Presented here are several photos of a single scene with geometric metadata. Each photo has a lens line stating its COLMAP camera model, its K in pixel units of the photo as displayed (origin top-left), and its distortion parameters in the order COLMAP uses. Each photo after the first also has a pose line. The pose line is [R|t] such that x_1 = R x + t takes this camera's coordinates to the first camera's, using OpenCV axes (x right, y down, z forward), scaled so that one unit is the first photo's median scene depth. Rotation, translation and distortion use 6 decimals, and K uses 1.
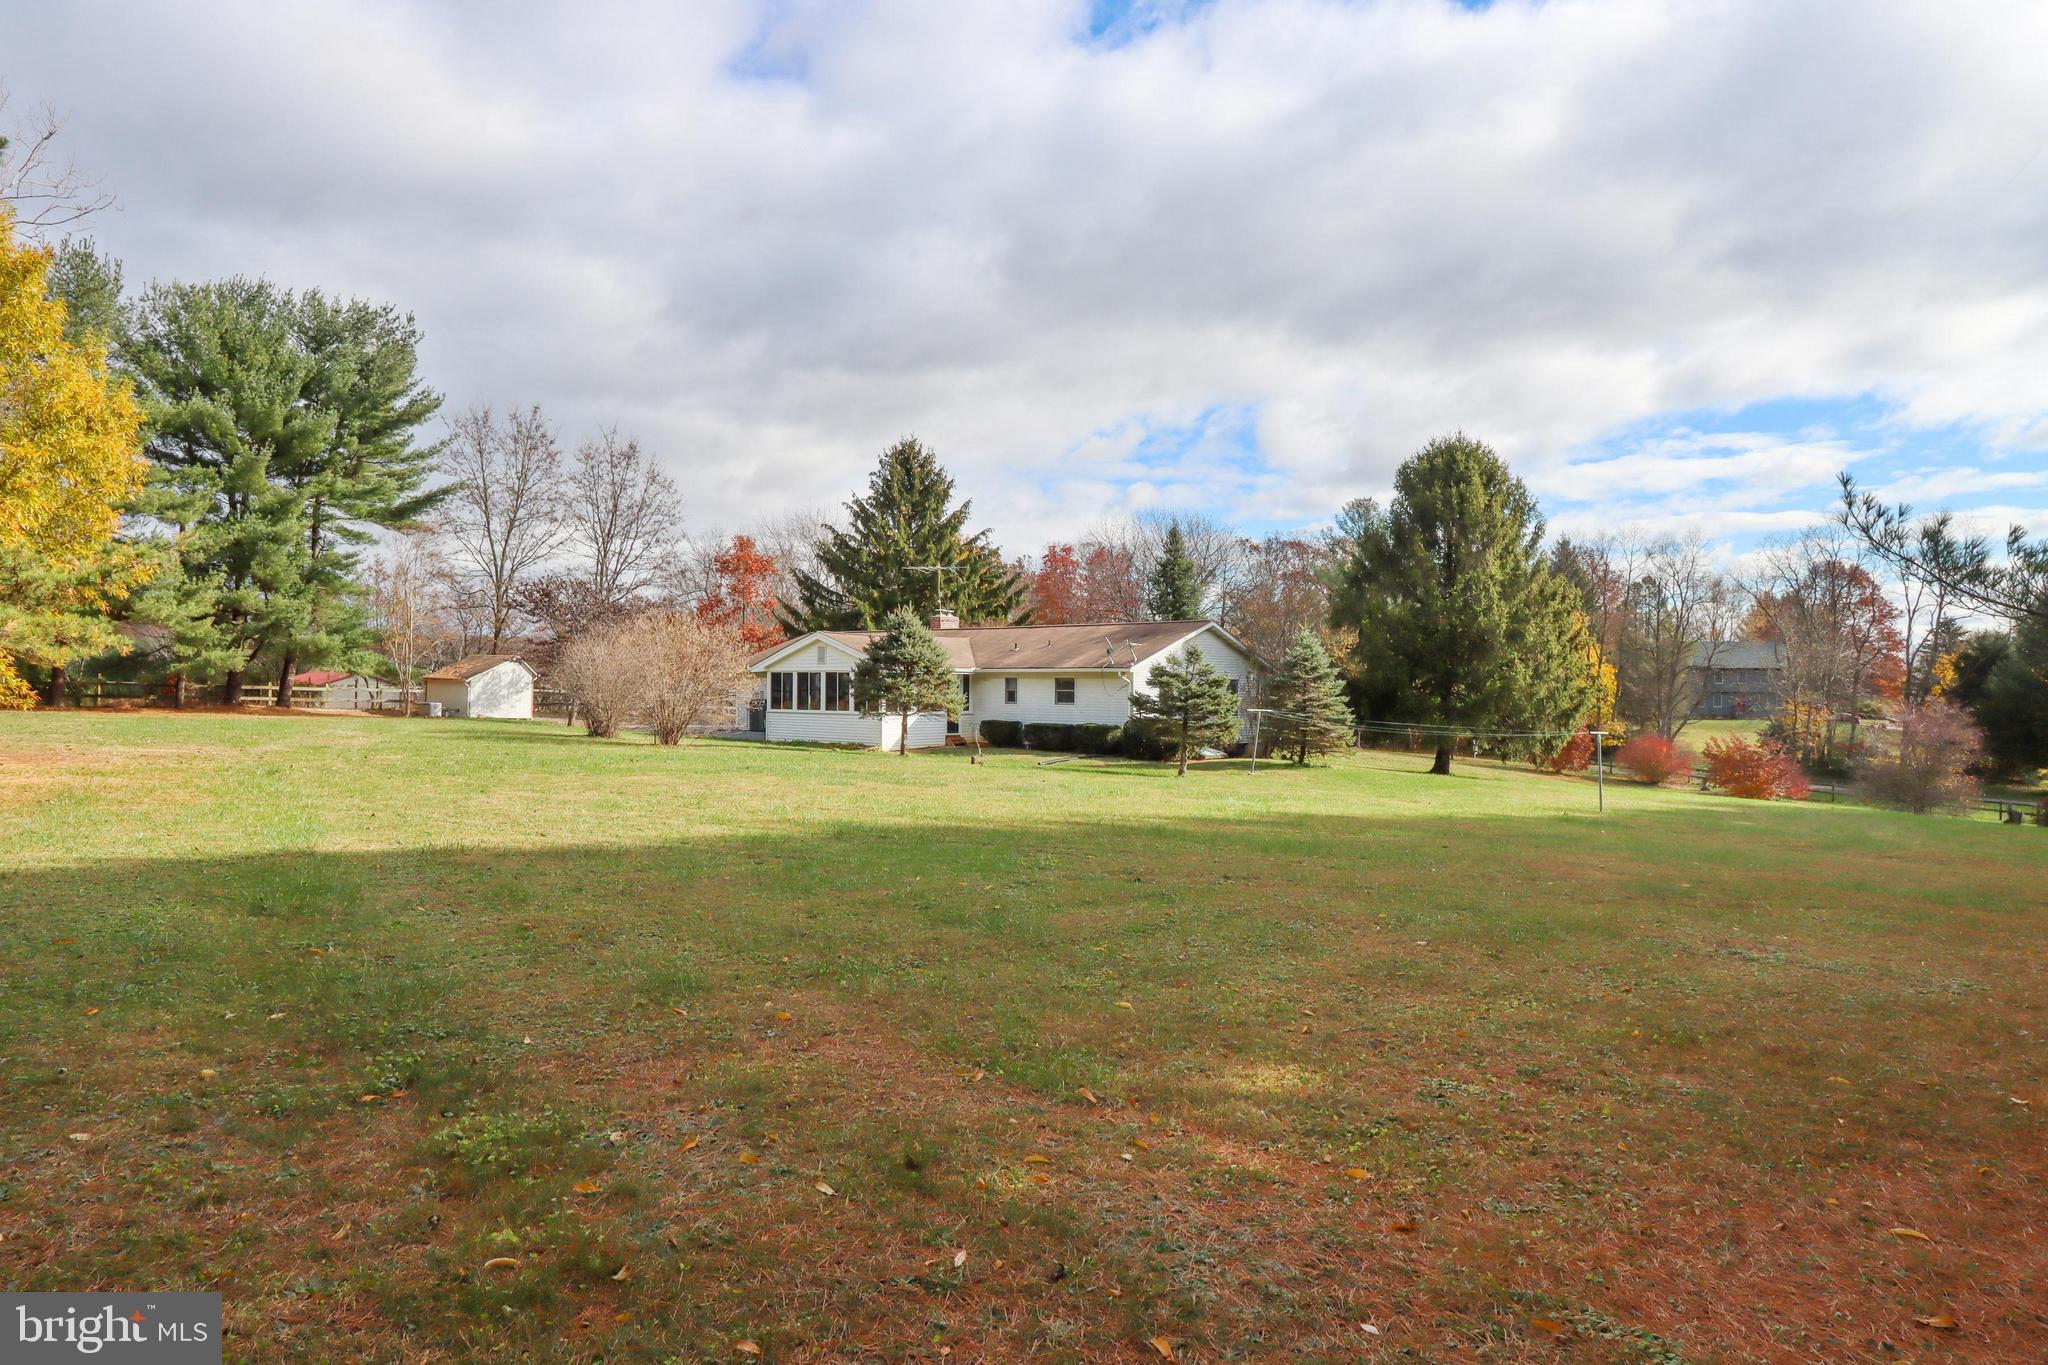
lens RADIAL K [[1308.2, 0, 1025.6], [0, 1308.2, 690.0], [0, 0, 1]] dist [0.002110, 0.004073]
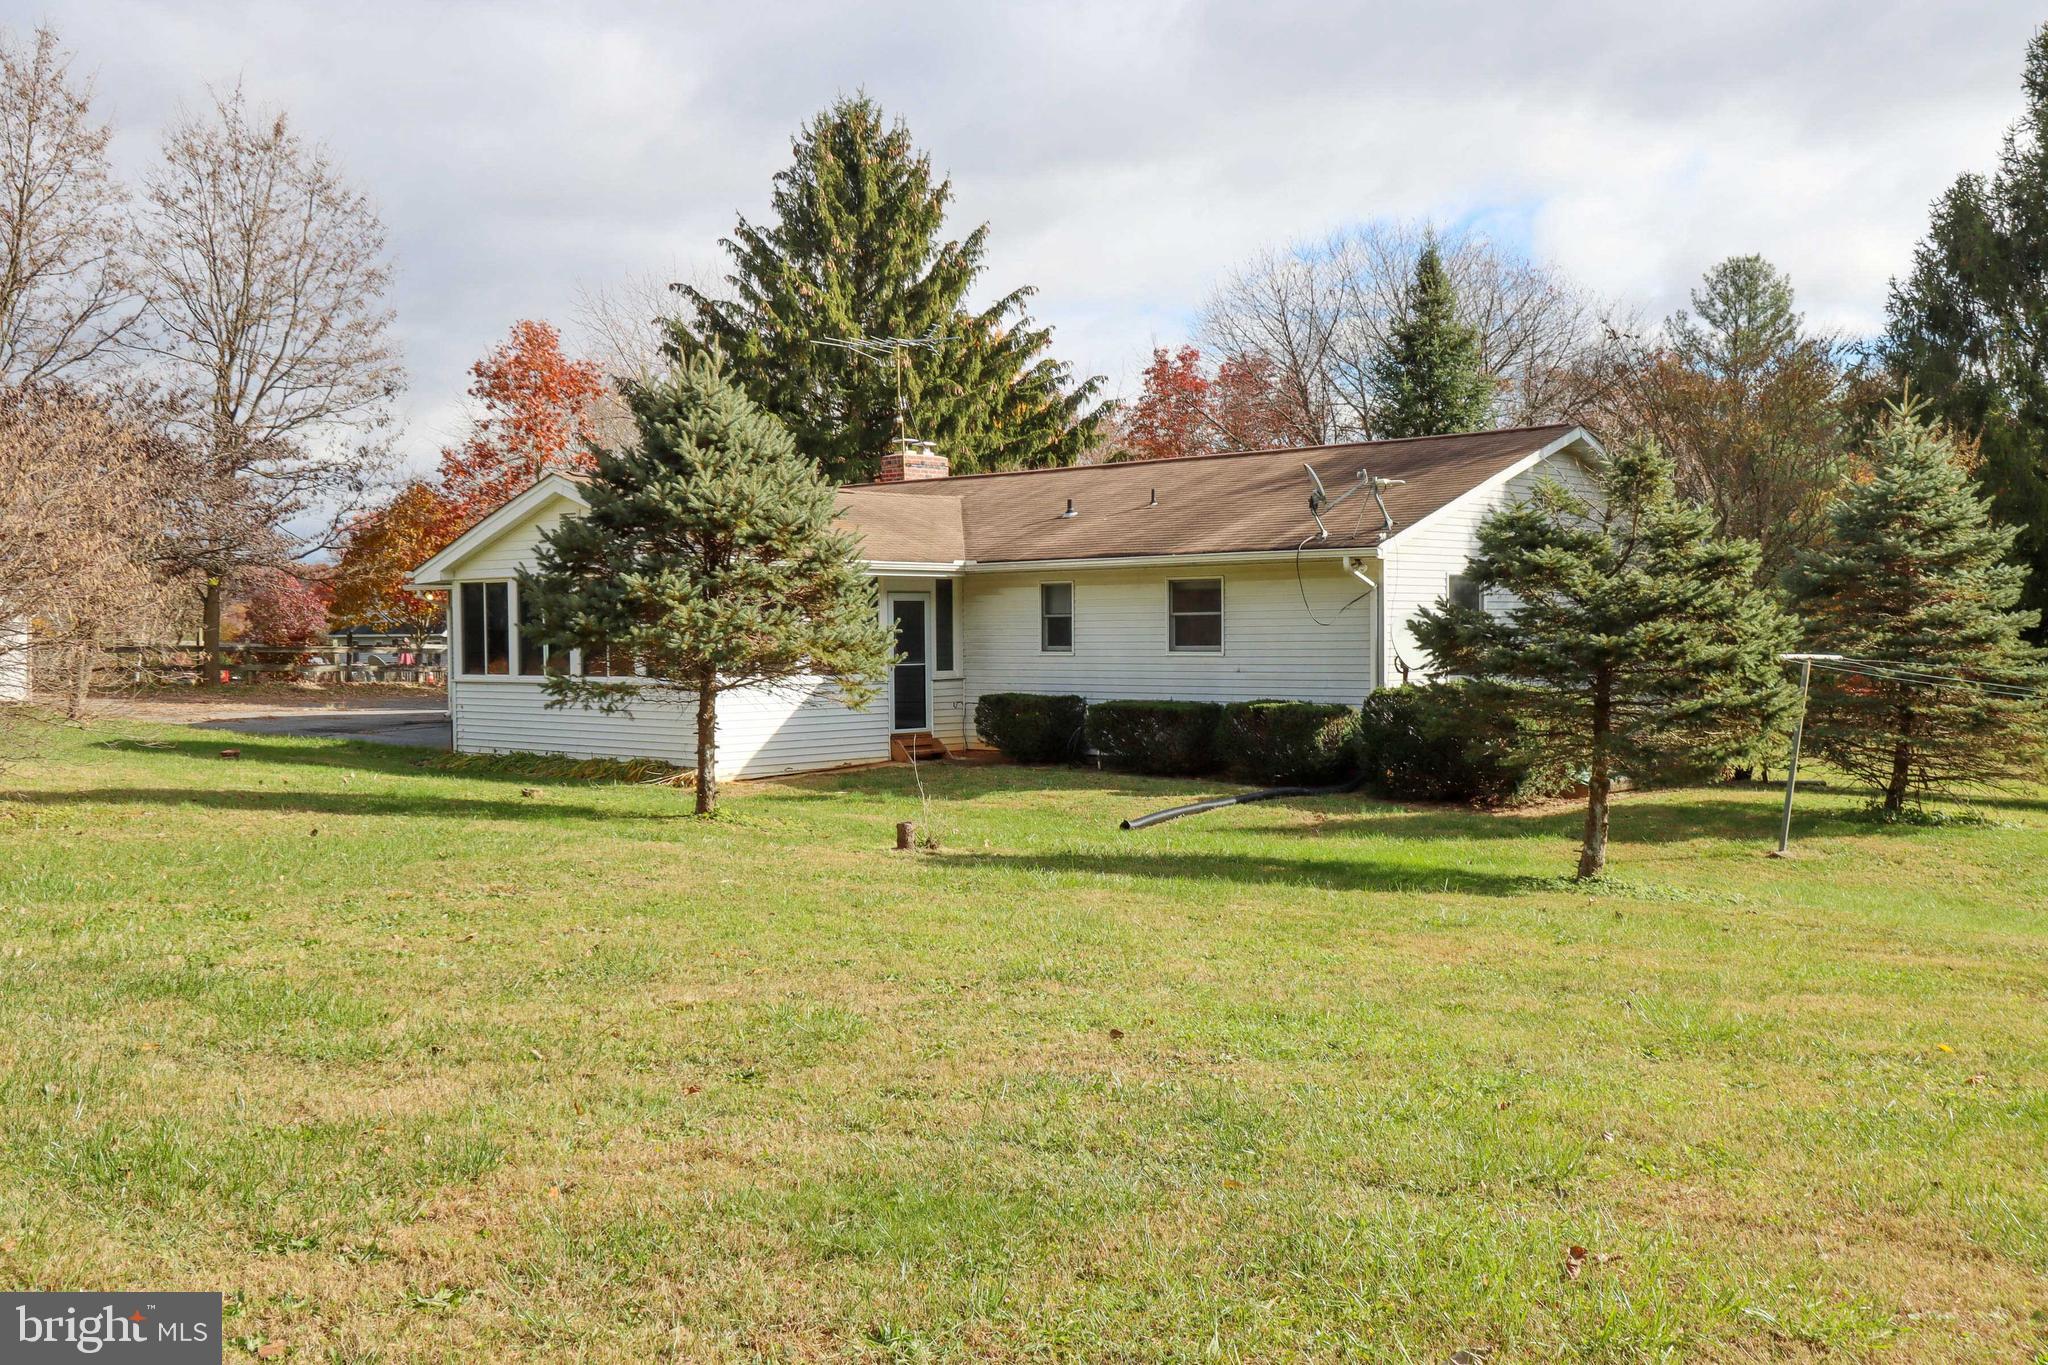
lens RADIAL K [[2095.9, 0, 1025.2], [0, 2095.9, 674.2], [0, 0, 1]] dist [0.021574, 0.000000]
pose [[0.998794, -0.016668, -0.046177, 0.007827], [0.017601, 0.999647, 0.019877, 0.004692], [0.045830, -0.020666, 0.998735, 0.366231]]
